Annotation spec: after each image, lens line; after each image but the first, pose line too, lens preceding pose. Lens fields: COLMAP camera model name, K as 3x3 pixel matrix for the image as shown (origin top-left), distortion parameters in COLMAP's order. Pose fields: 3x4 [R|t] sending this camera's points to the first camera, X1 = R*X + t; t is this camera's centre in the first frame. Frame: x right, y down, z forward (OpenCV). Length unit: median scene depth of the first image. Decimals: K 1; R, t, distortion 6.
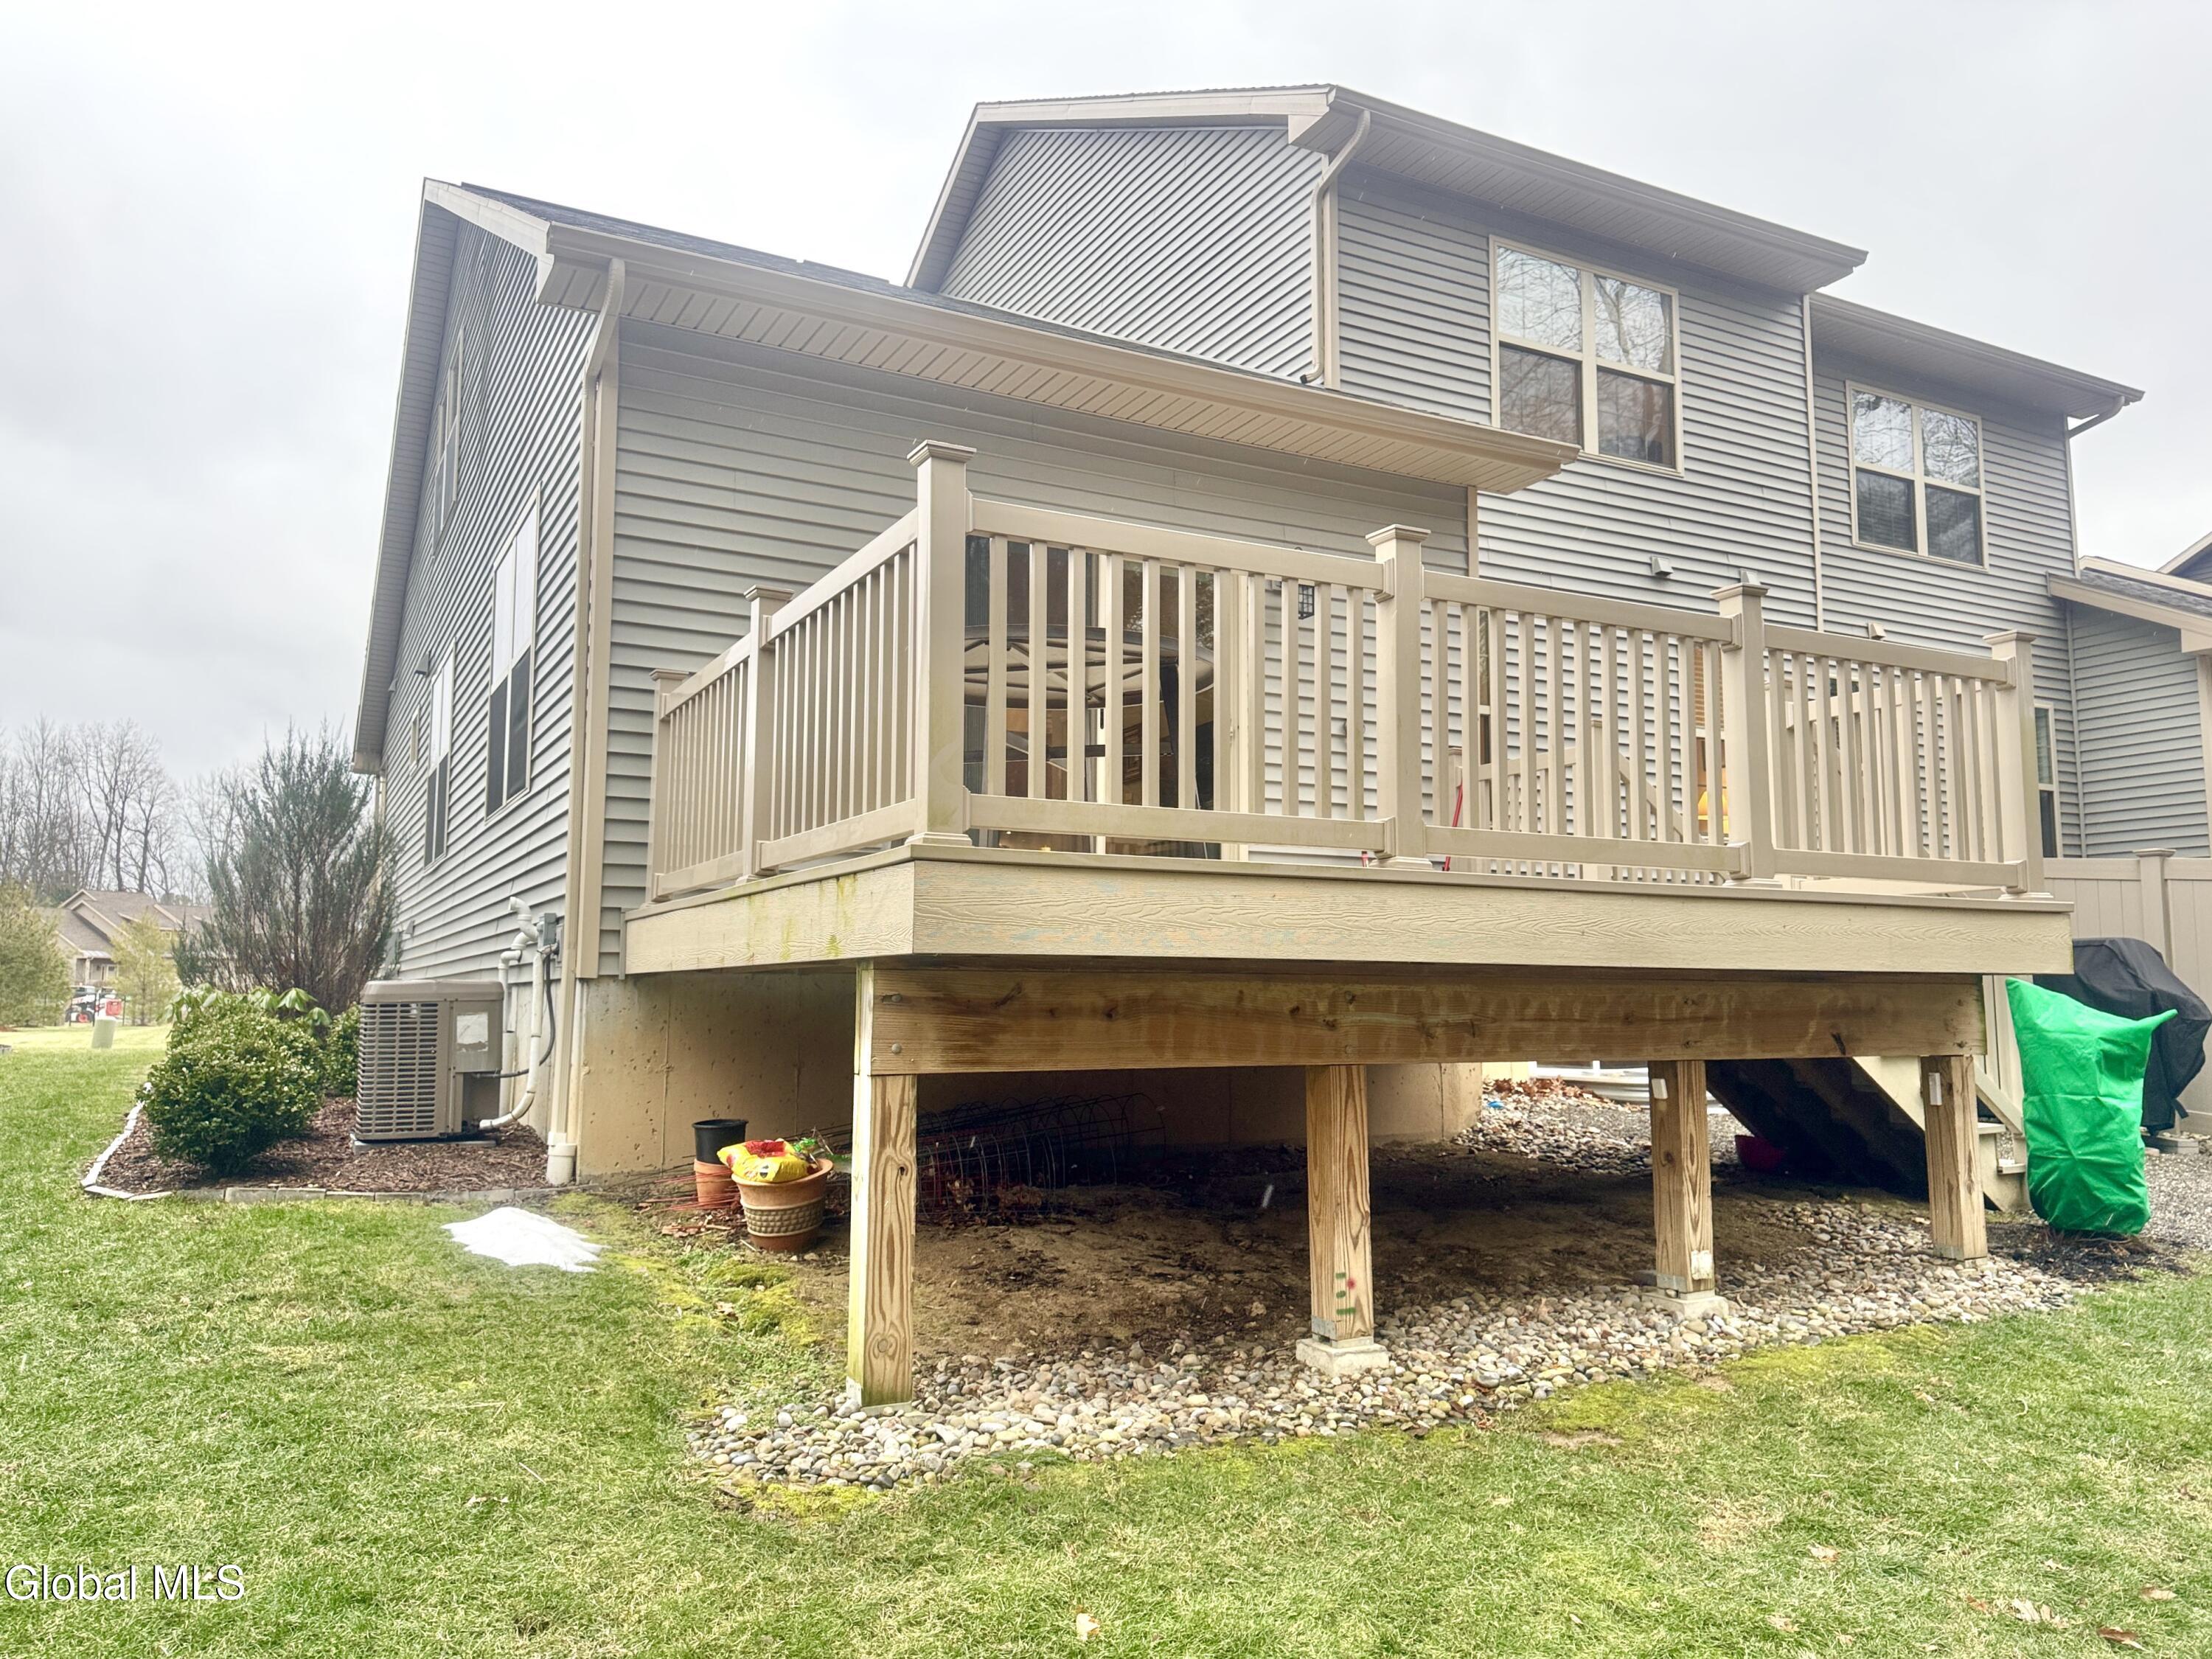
lens RADIAL K [[1605.8, 0, 1137.3], [0, 1605.8, 825.4], [0, 0, 1]] dist [0.086415, -0.107199]
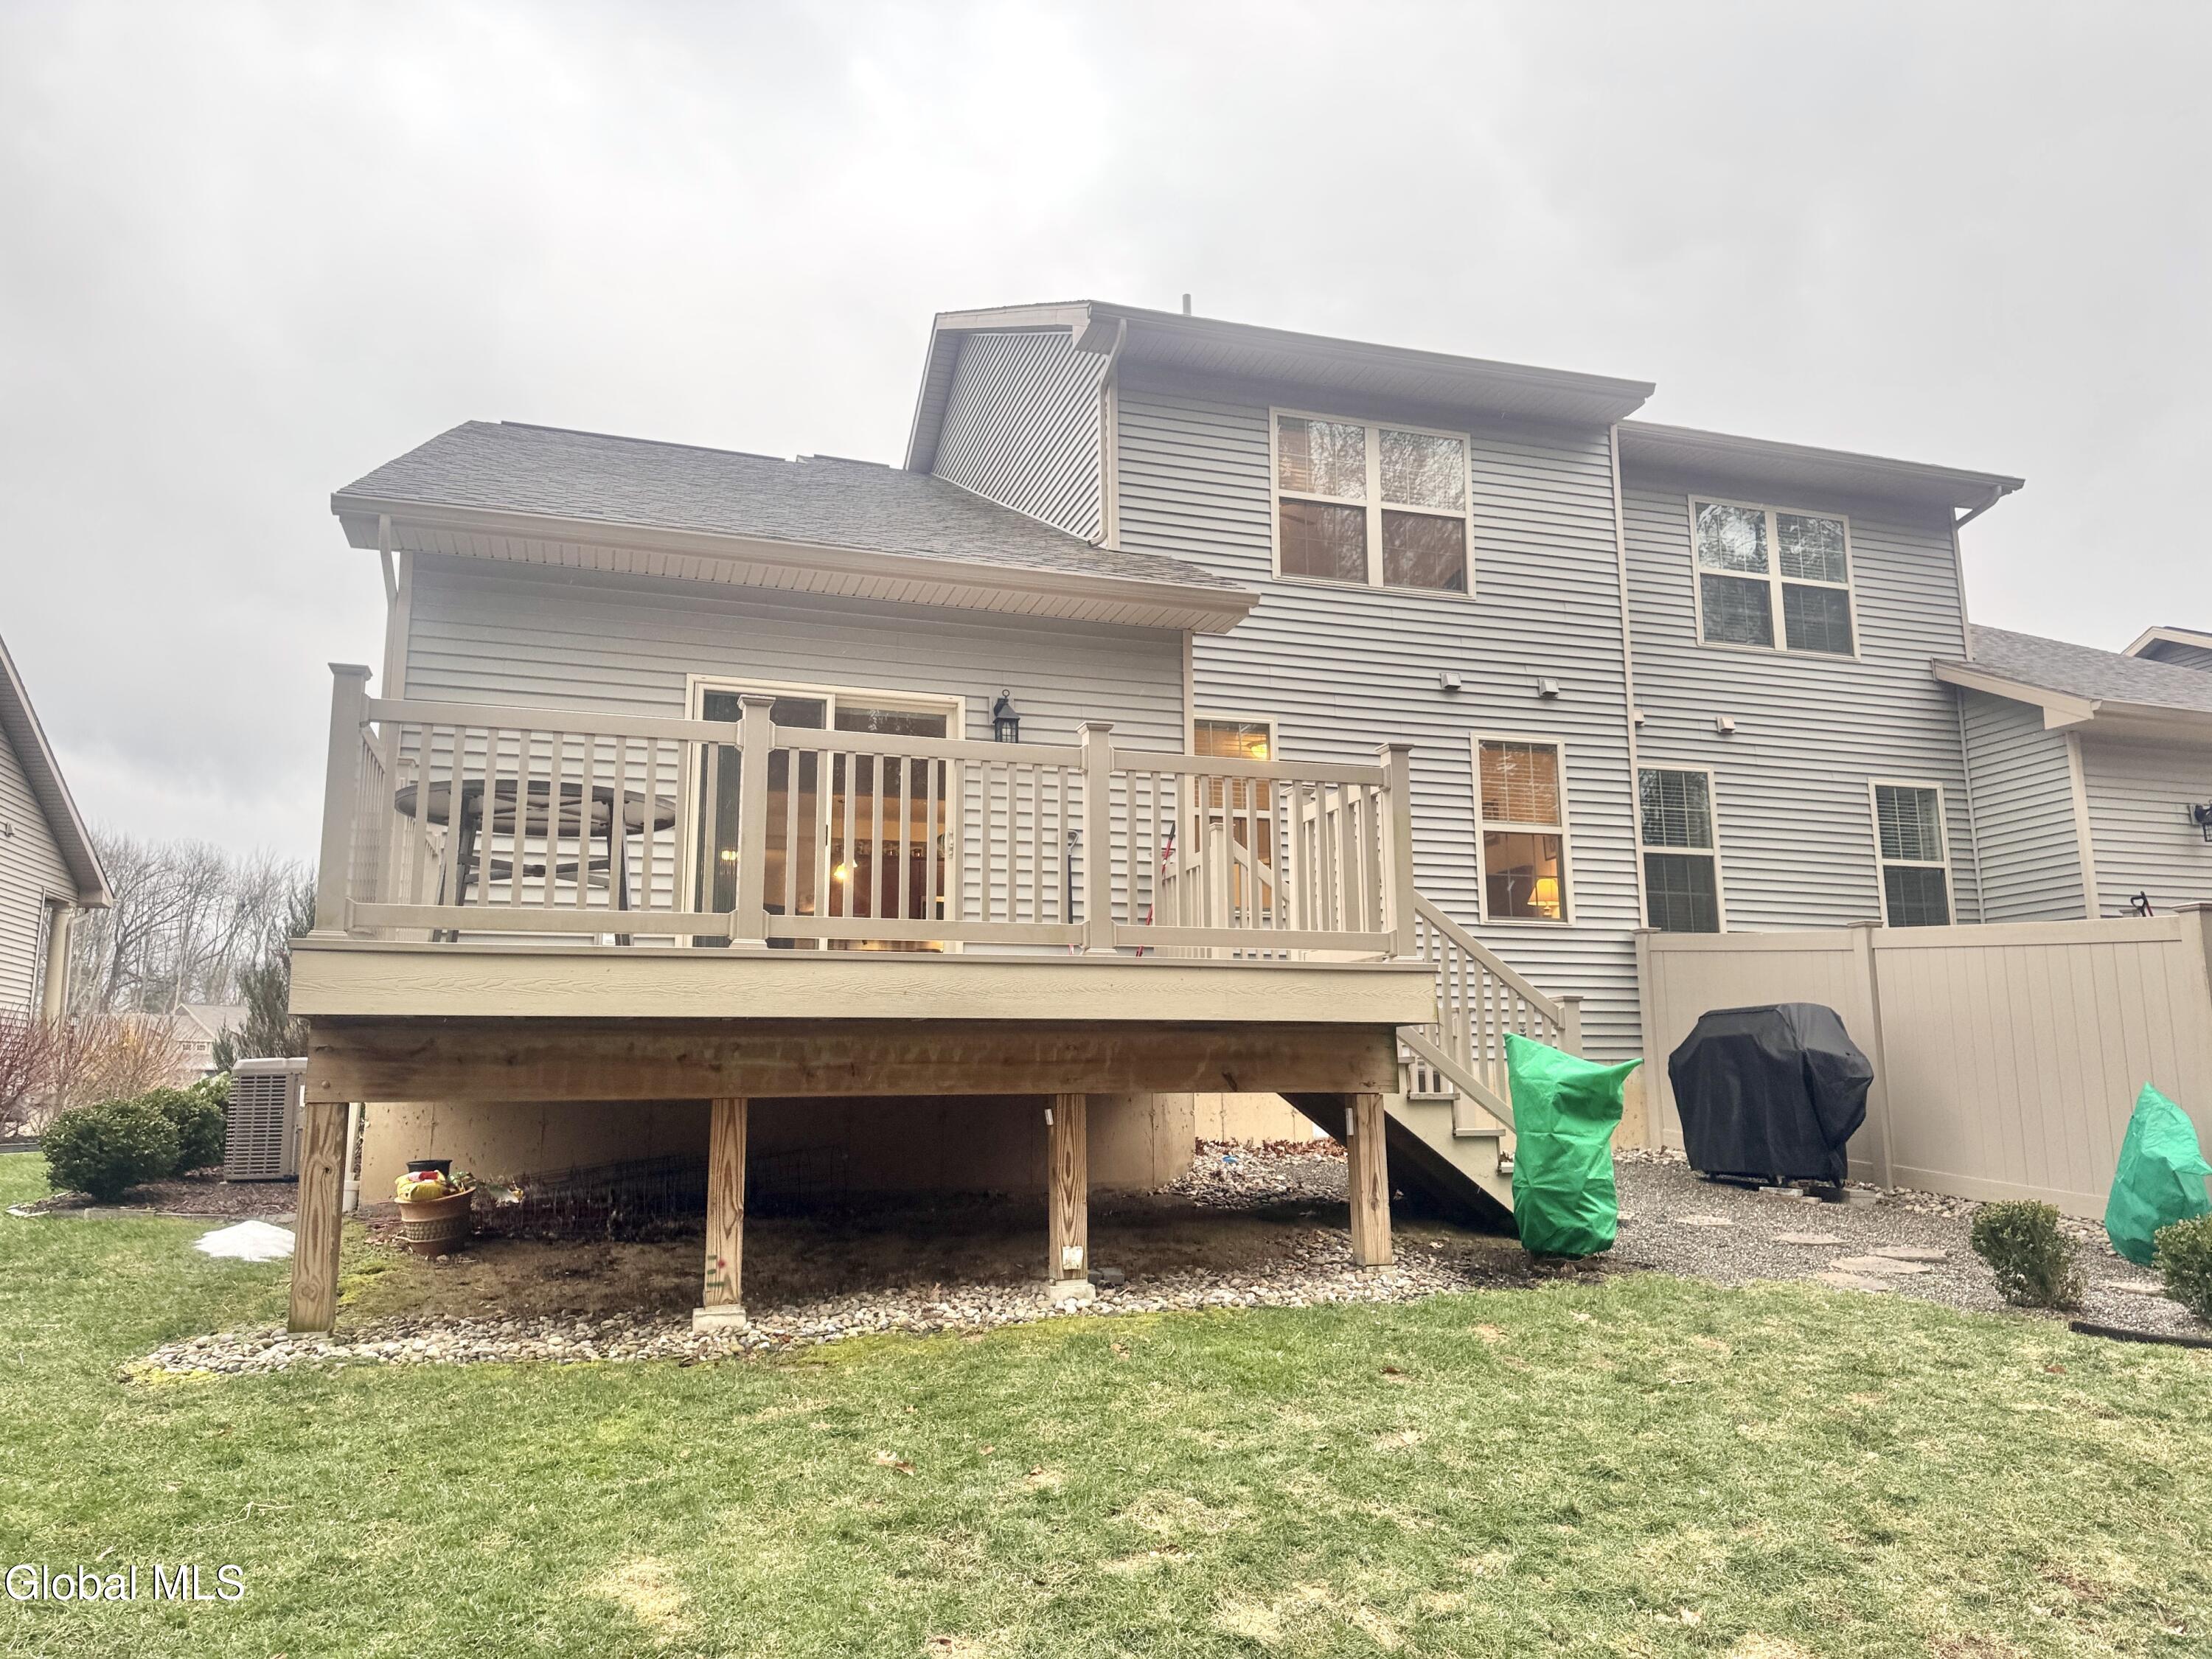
lens RADIAL K [[1554.6, 0, 1129.0], [0, 1554.6, 832.0], [0, 0, 1]] dist [0.201140, -0.376508]
pose [[0.984487, -0.040075, -0.170818, 0.550723], [0.029004, 0.997343, -0.066827, 0.020780], [0.173043, 0.060836, 0.983034, -0.193024]]
